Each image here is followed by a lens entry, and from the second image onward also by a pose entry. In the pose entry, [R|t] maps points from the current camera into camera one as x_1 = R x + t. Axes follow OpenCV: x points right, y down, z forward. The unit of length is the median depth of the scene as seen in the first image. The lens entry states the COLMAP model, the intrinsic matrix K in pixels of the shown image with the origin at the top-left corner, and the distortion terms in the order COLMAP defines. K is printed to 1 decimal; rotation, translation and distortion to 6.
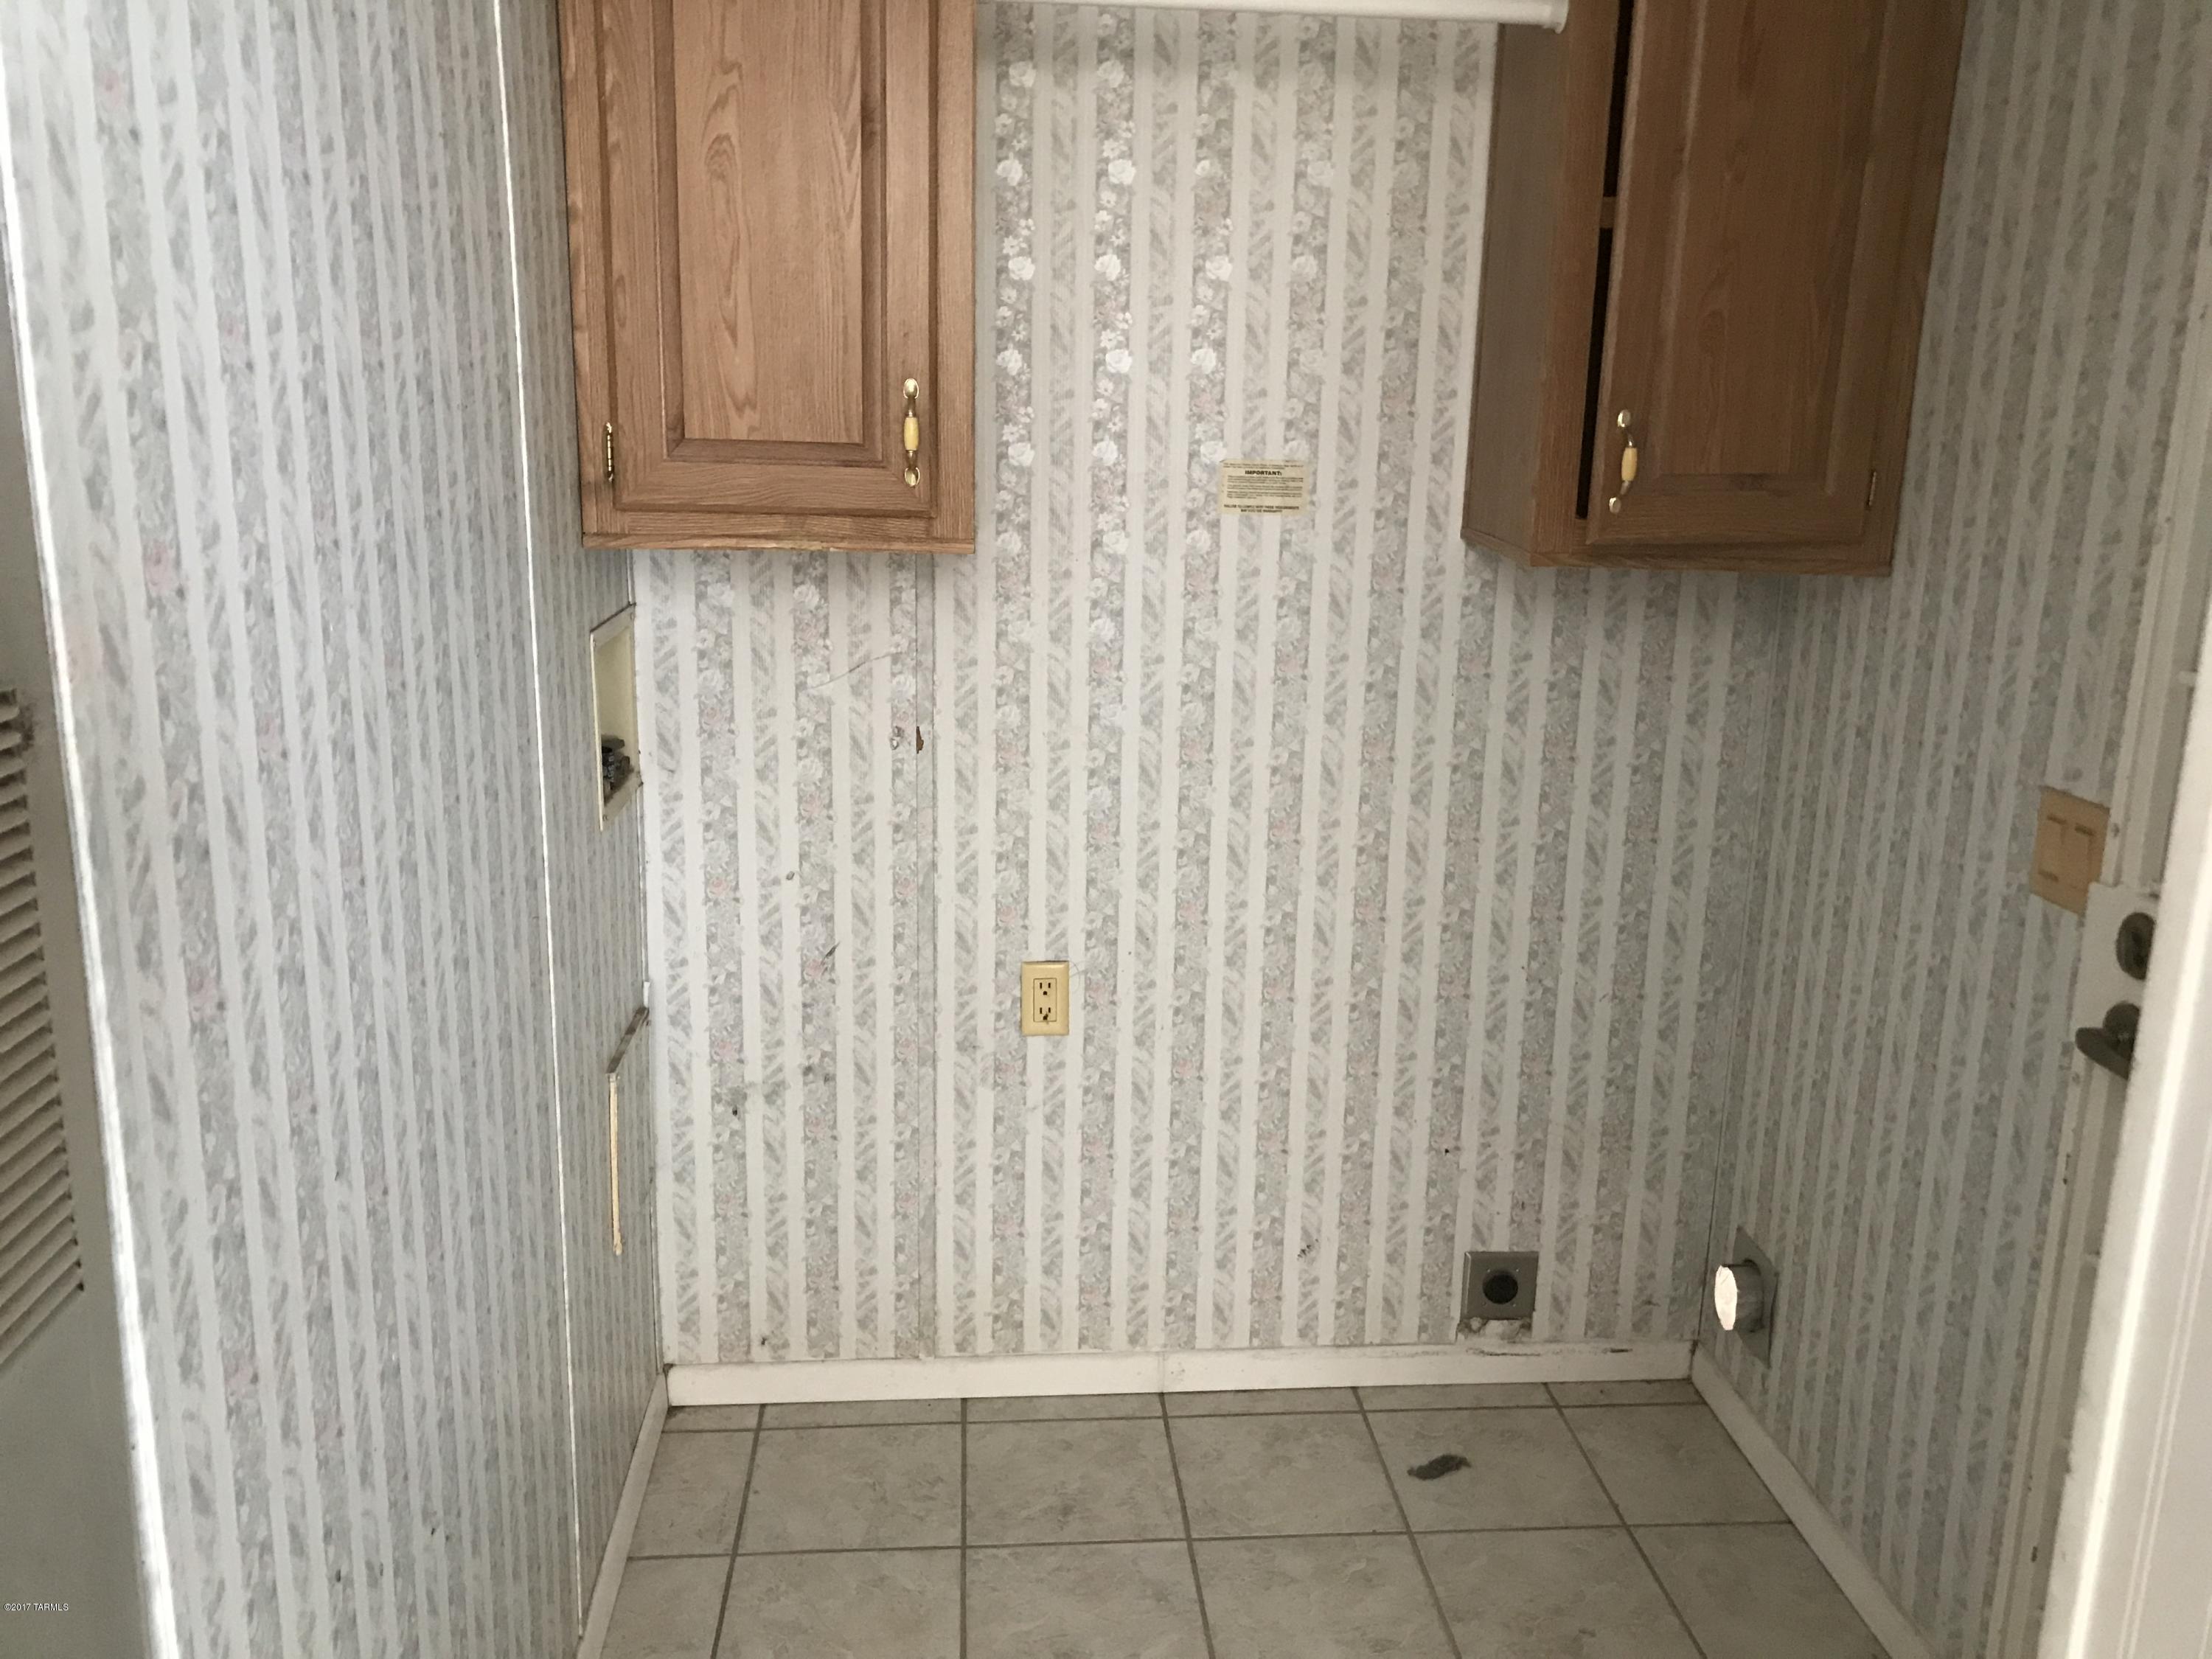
lens RADIAL K [[1808.7, 0, 1089.0], [0, 1808.7, 835.9], [0, 0, 1]] dist [0.024617, -0.024178]
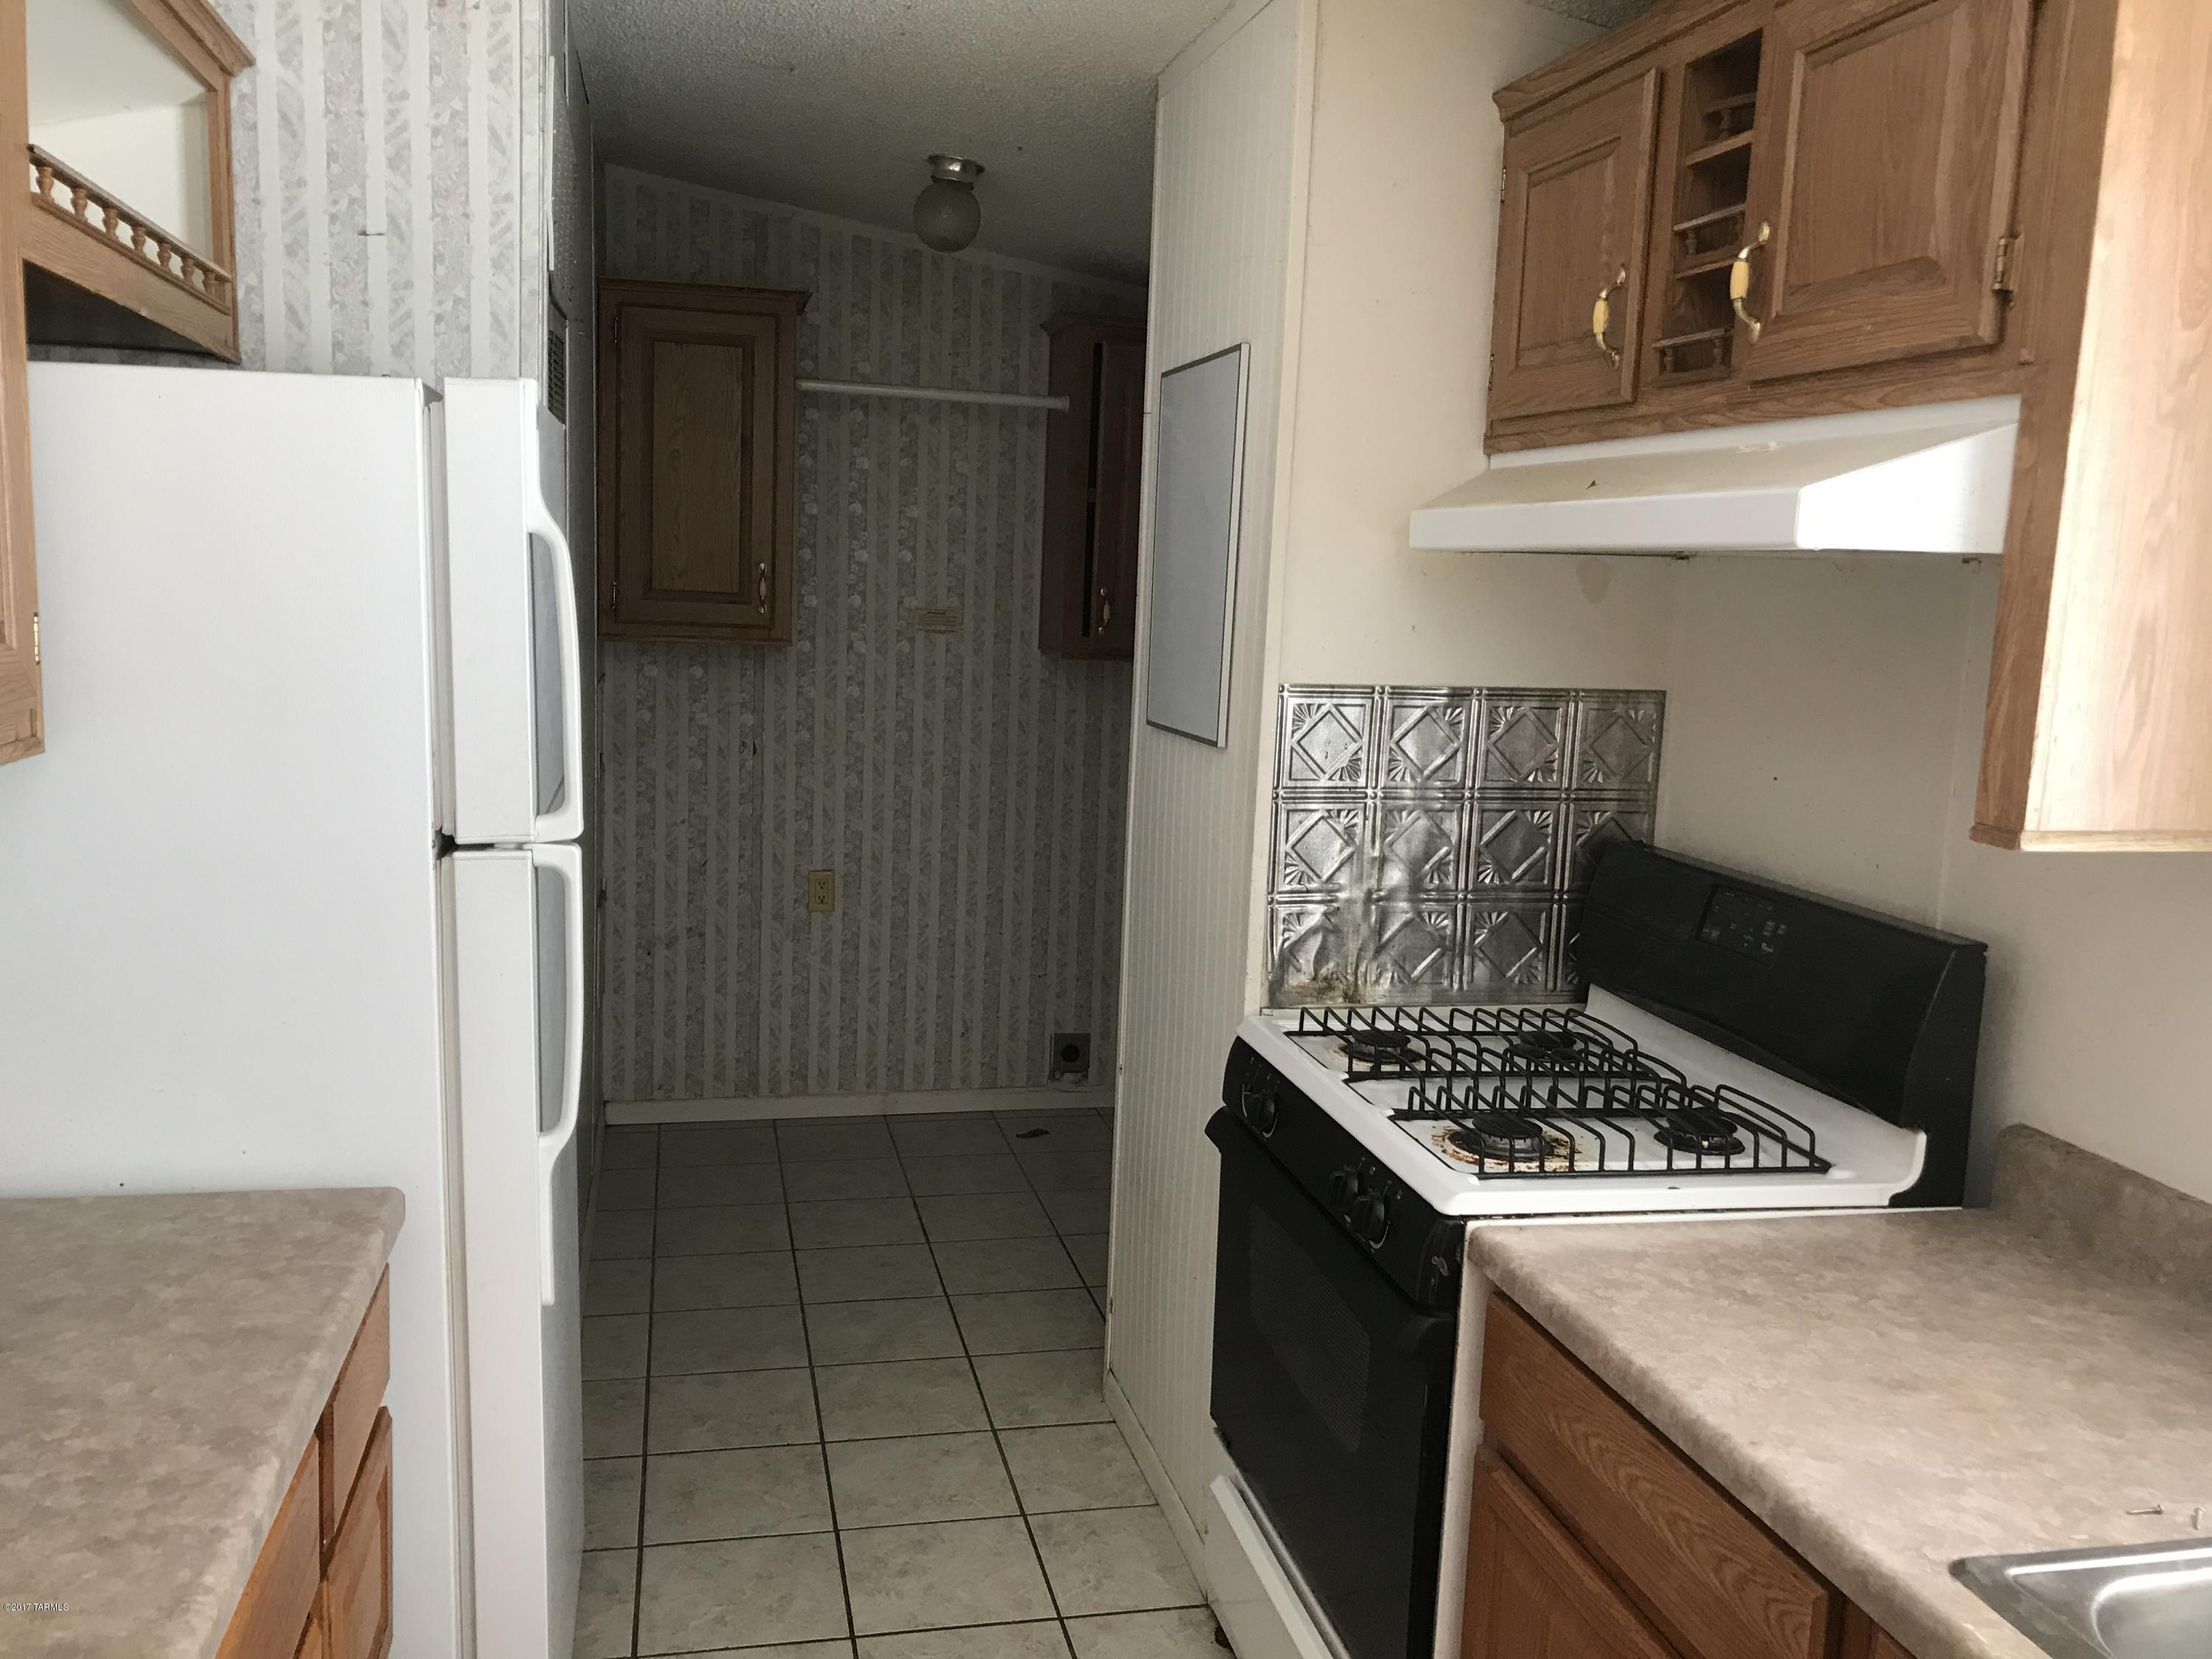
lens RADIAL K [[1808.7, 0, 1110.9], [0, 1808.7, 833.8], [0, 0, 1]] dist [0.024617, -0.024178]
pose [[0.986629, 0.000489, 0.162982, -0.034906], [0.014036, 0.996025, -0.087956, 0.205577], [-0.162378, 0.089068, 0.982701, -0.903923]]
